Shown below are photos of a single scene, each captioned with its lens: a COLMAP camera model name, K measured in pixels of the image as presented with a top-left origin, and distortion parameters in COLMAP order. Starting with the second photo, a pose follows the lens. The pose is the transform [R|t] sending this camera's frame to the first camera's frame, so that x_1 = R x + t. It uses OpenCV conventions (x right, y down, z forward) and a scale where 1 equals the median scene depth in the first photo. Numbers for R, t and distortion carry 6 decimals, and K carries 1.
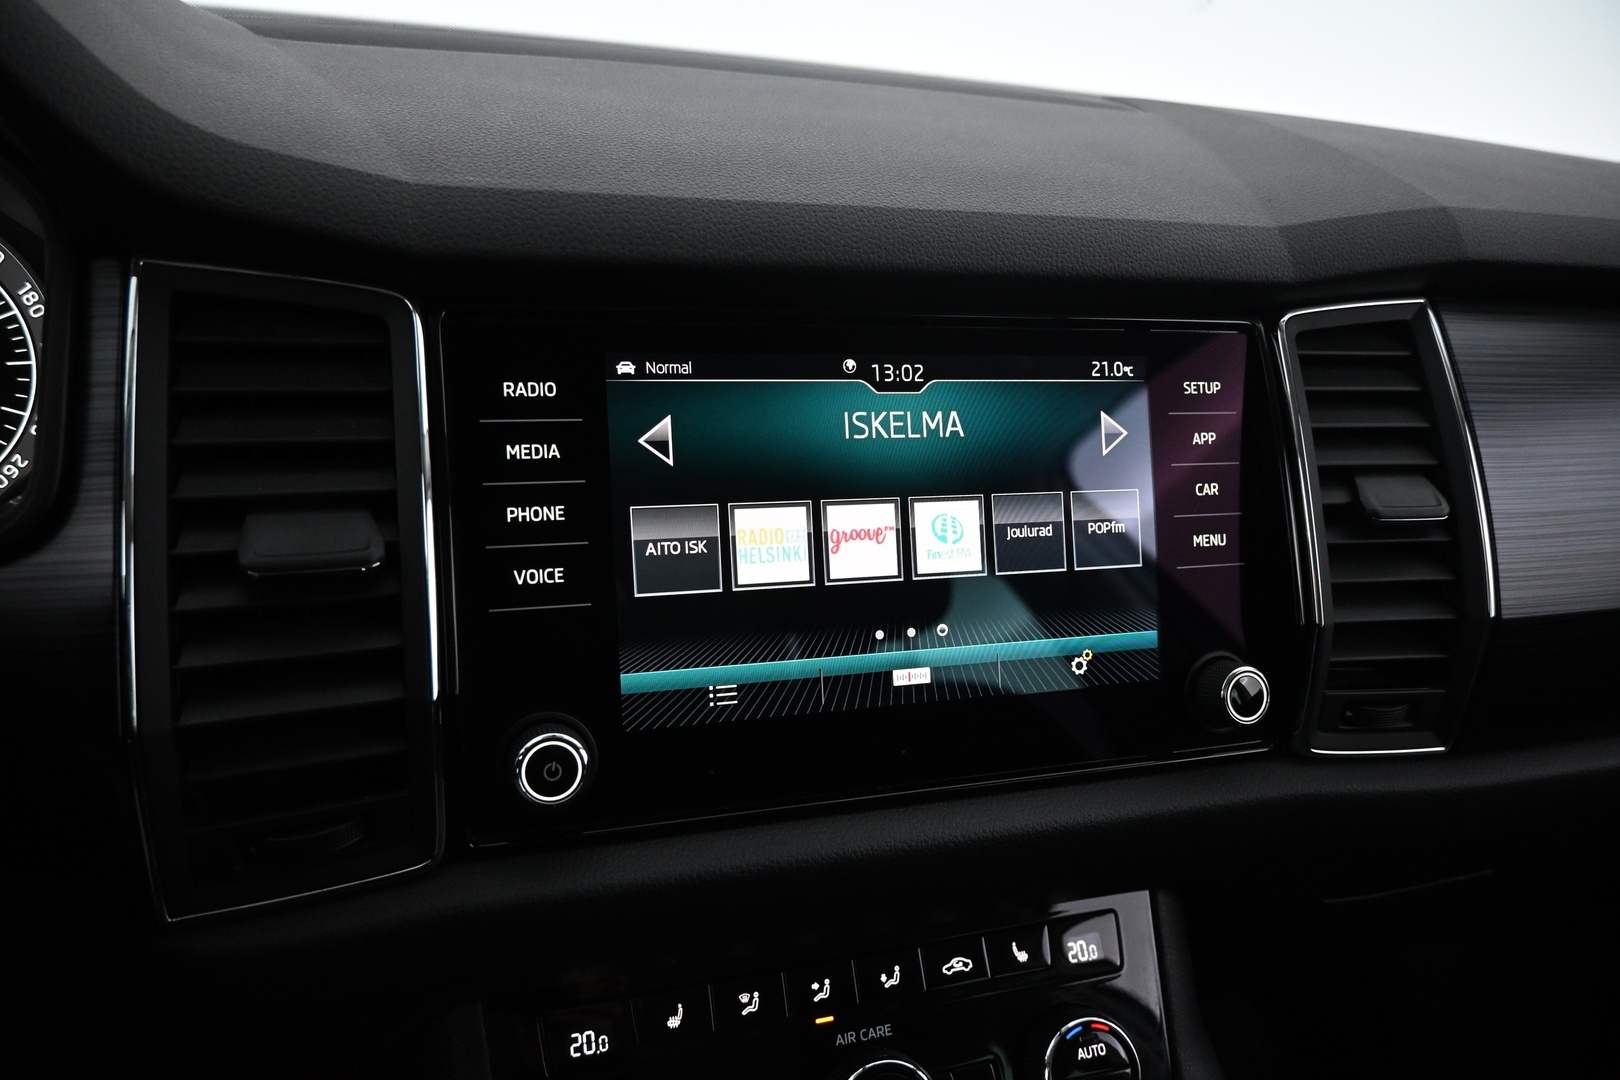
lens RADIAL K [[1116.7, 0, 815.5], [0, 1116.7, 538.9], [0, 0, 1]] dist [0.002998, 0.001517]
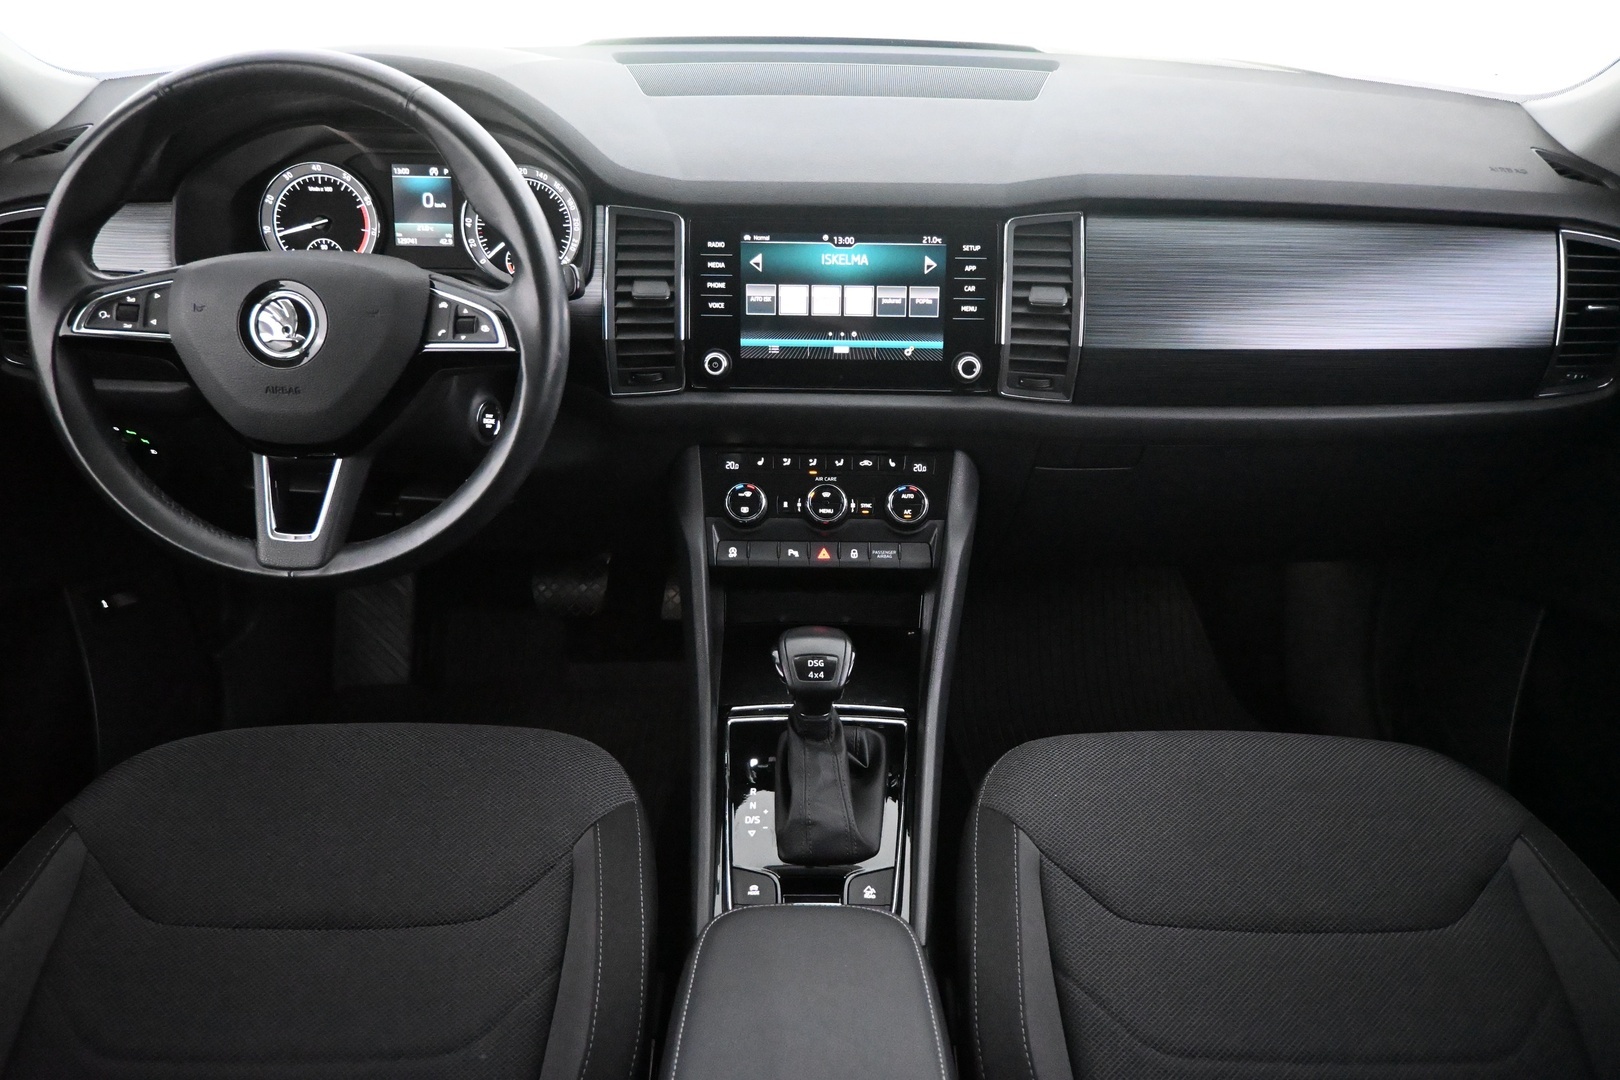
lens RADIAL K [[1116.7, 0, 814.2], [0, 1116.7, 534.4], [0, 0, 1]] dist [0.002998, 0.001517]
pose [[0.950908, 0.114564, -0.287487, 0.887405], [-0.057268, 0.978053, 0.200333, 0.016343], [0.304128, -0.174034, 0.936599, -1.770663]]
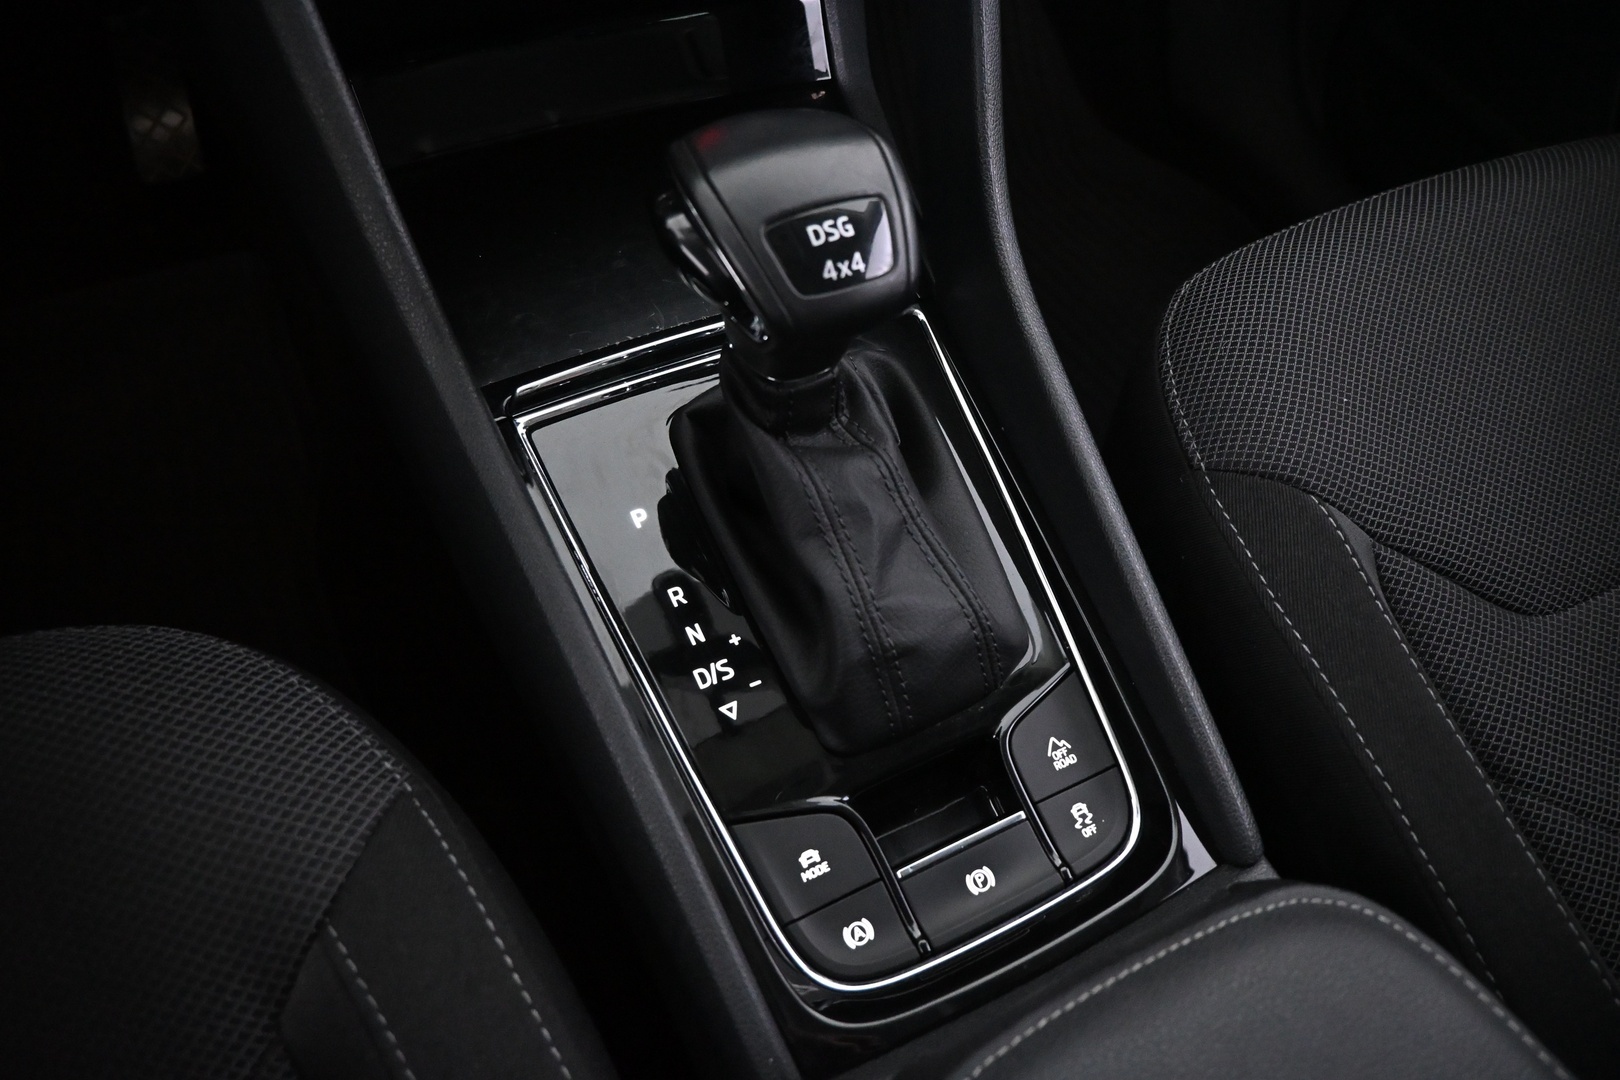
lens RADIAL K [[1116.7, 0, 804.7], [0, 1116.7, 542.7], [0, 0, 1]] dist [0.002998, 0.001517]
pose [[0.990092, -0.100498, 0.098068, 0.054516], [0.019967, 0.792070, 0.610104, 0.502715], [-0.138990, -0.602101, 0.786229, -0.187306]]
